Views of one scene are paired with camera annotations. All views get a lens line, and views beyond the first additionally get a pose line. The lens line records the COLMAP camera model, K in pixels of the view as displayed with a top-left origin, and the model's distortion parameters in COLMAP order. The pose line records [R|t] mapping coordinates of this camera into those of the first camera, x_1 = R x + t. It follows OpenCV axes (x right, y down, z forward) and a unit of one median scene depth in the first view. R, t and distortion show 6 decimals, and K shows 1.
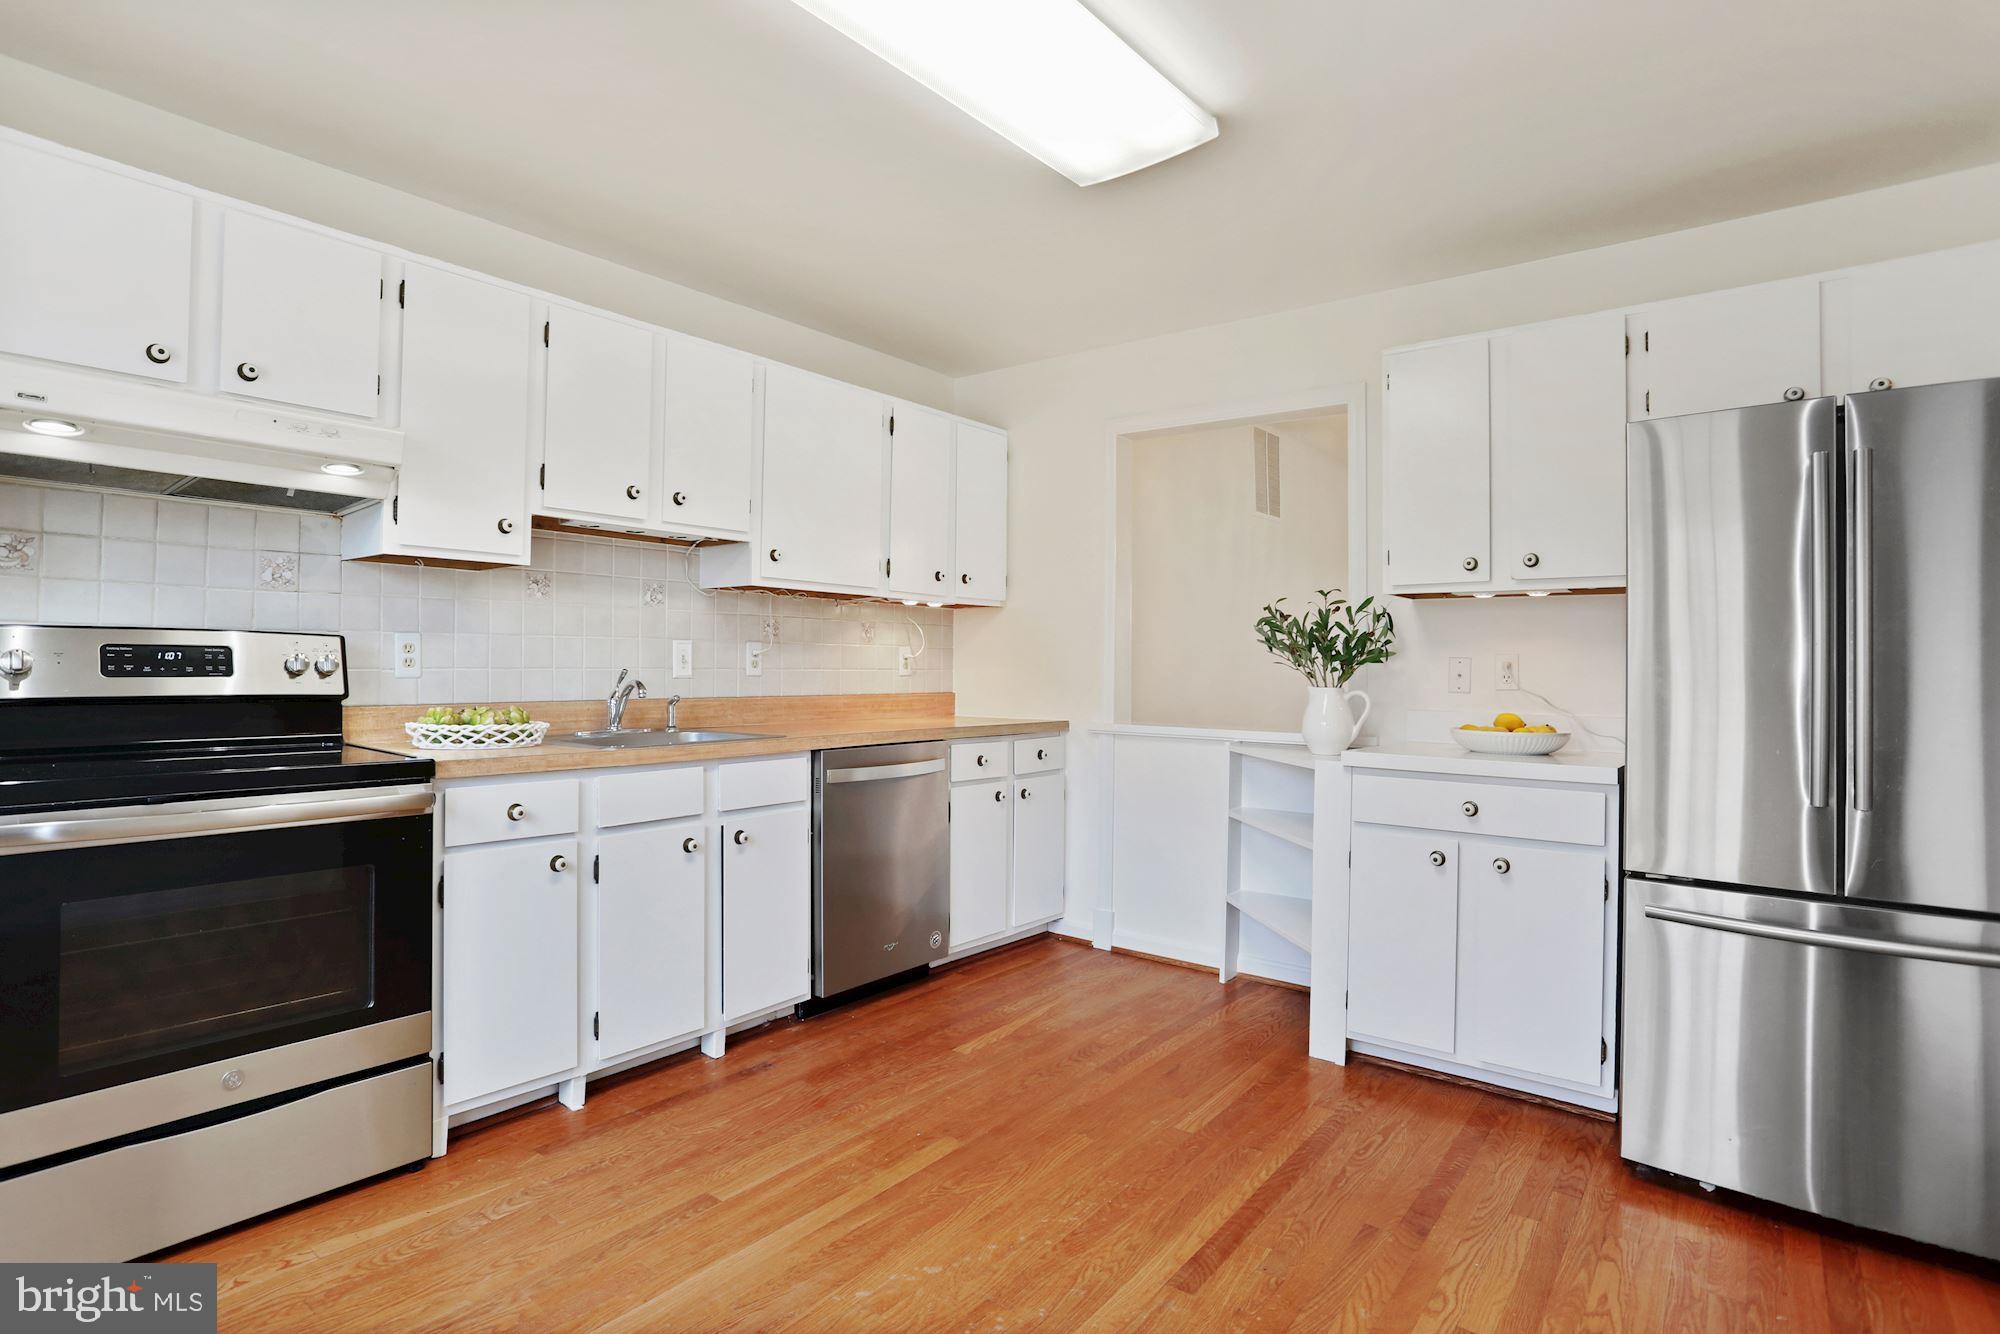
lens RADIAL K [[1016.2, 0, 1000.0], [0, 1016.2, 667.0], [0, 0, 1]] dist [-0.083741, 0.044837]
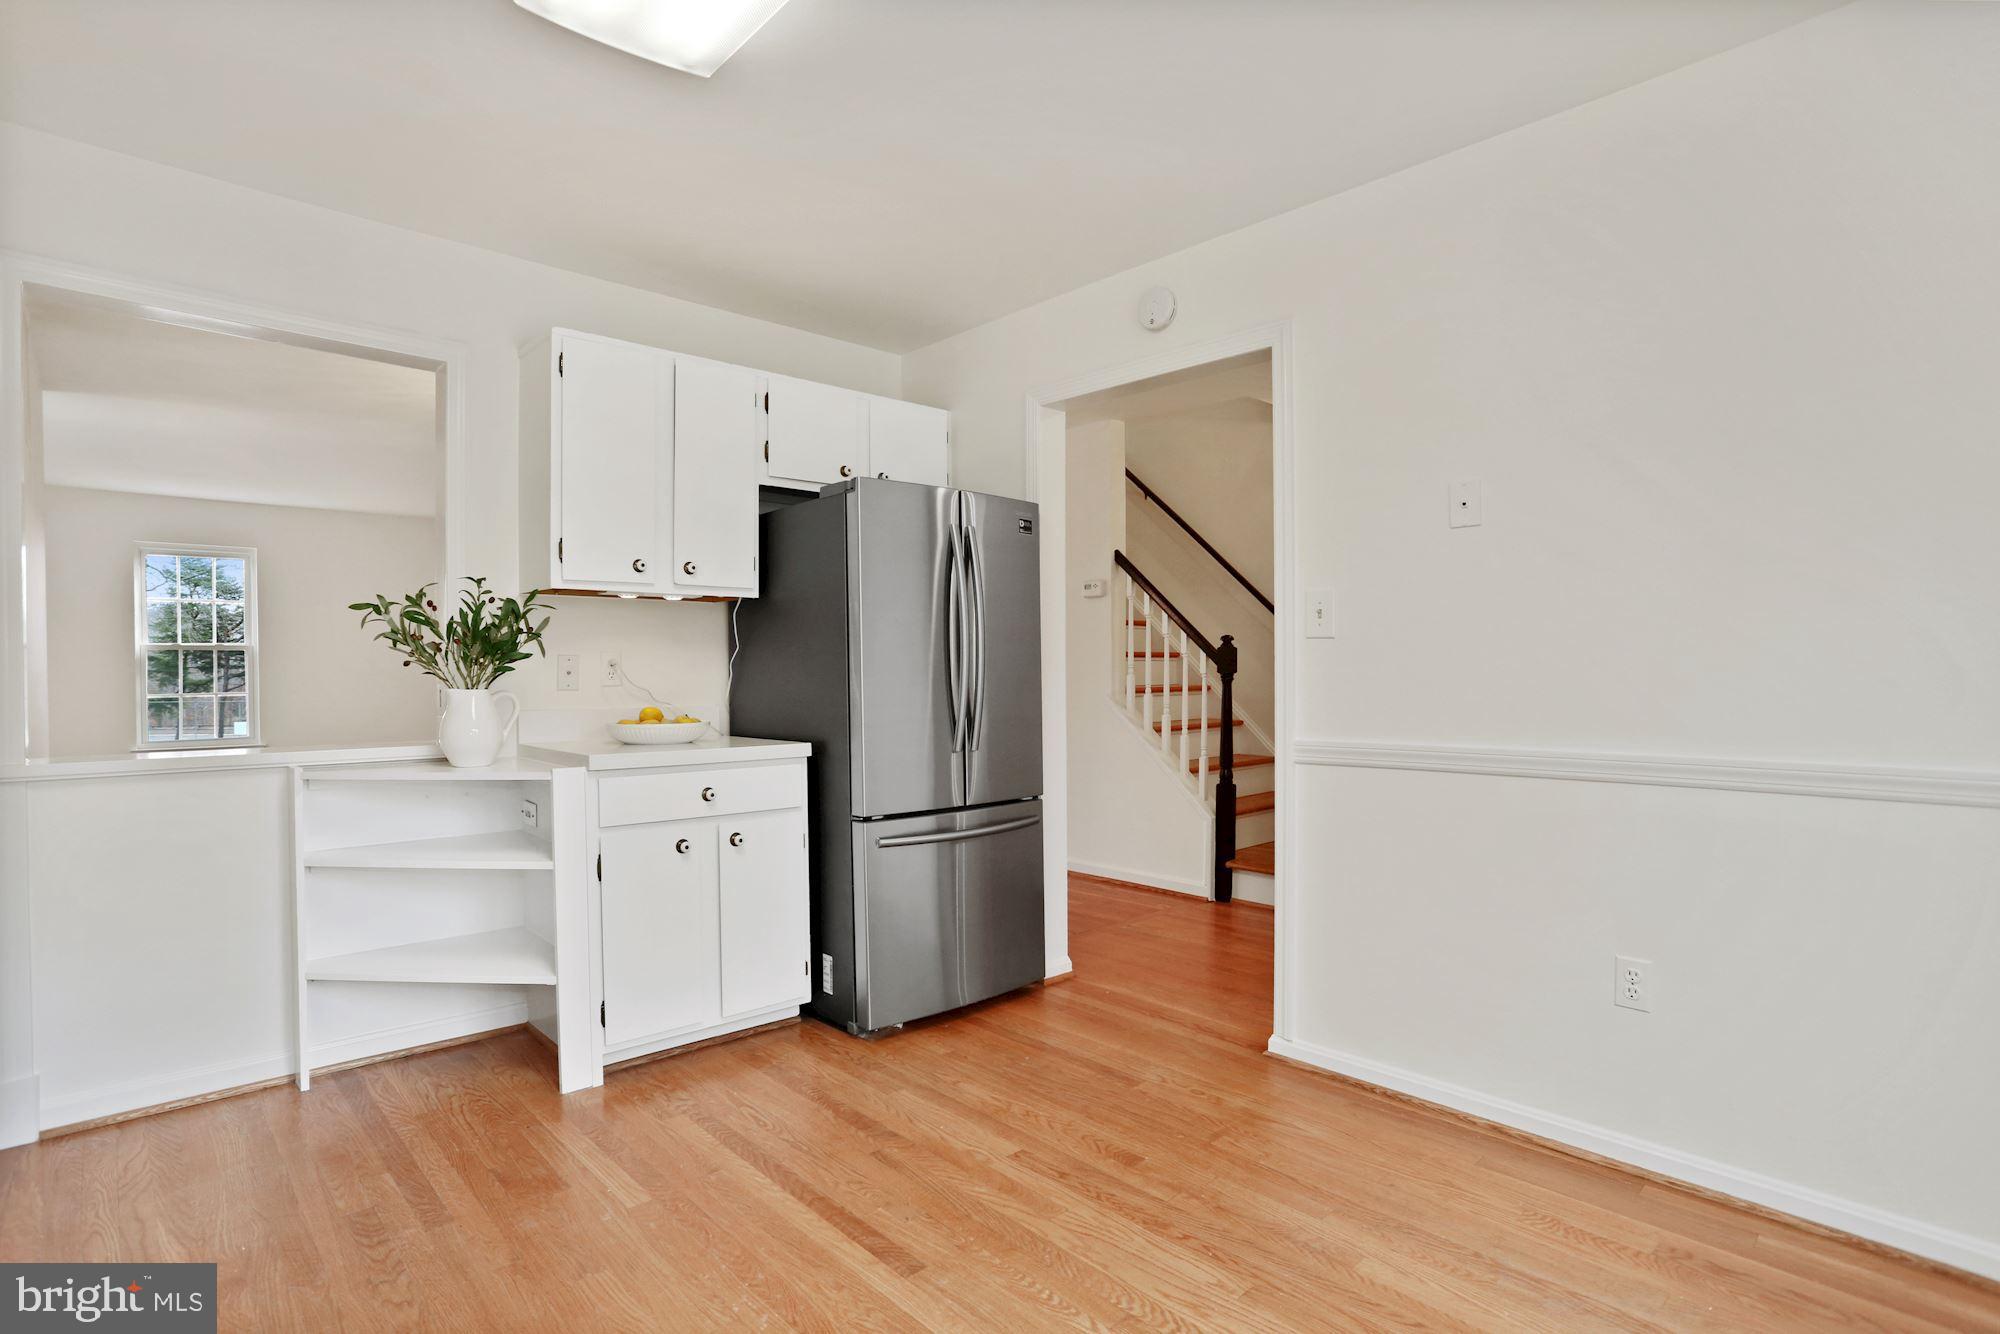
lens RADIAL K [[969.8, 0, 1003.4], [0, 969.8, 691.2], [0, 0, 1]] dist [0.001267, 0.000824]
pose [[0.169650, -0.034665, 0.984895, -0.510382], [0.001940, 0.999391, 0.034841, -0.007169], [-0.985503, -0.004000, 0.169614, 0.486374]]
